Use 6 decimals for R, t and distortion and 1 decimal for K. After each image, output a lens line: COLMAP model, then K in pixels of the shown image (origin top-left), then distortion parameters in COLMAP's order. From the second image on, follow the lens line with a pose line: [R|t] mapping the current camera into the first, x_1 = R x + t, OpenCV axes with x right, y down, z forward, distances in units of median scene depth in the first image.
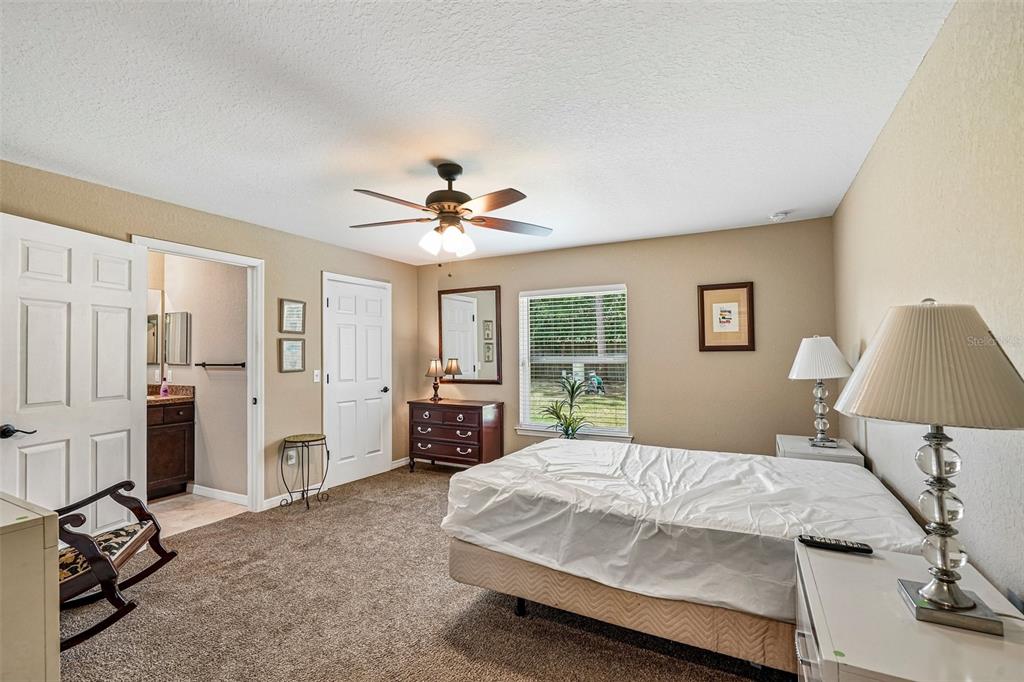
lens RADIAL K [[463.4, 0, 510.8], [0, 463.4, 343.4], [0, 0, 1]] dist [-0.001591, 0.000734]
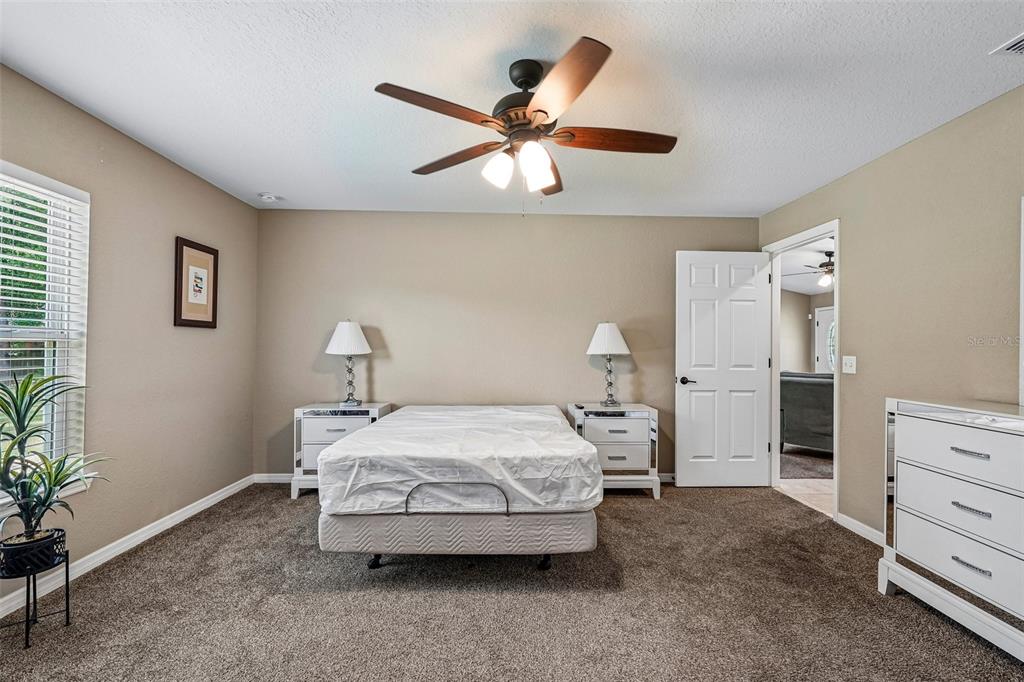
lens RADIAL K [[463.4, 0, 510.8], [0, 463.4, 343.4], [0, 0, 1]] dist [-0.001591, 0.000734]
pose [[-0.481167, 0.017721, 0.876450, -0.501125], [-0.009127, 0.999640, -0.025222, 0.059895], [-0.876582, -0.020135, -0.480832, 0.907634]]
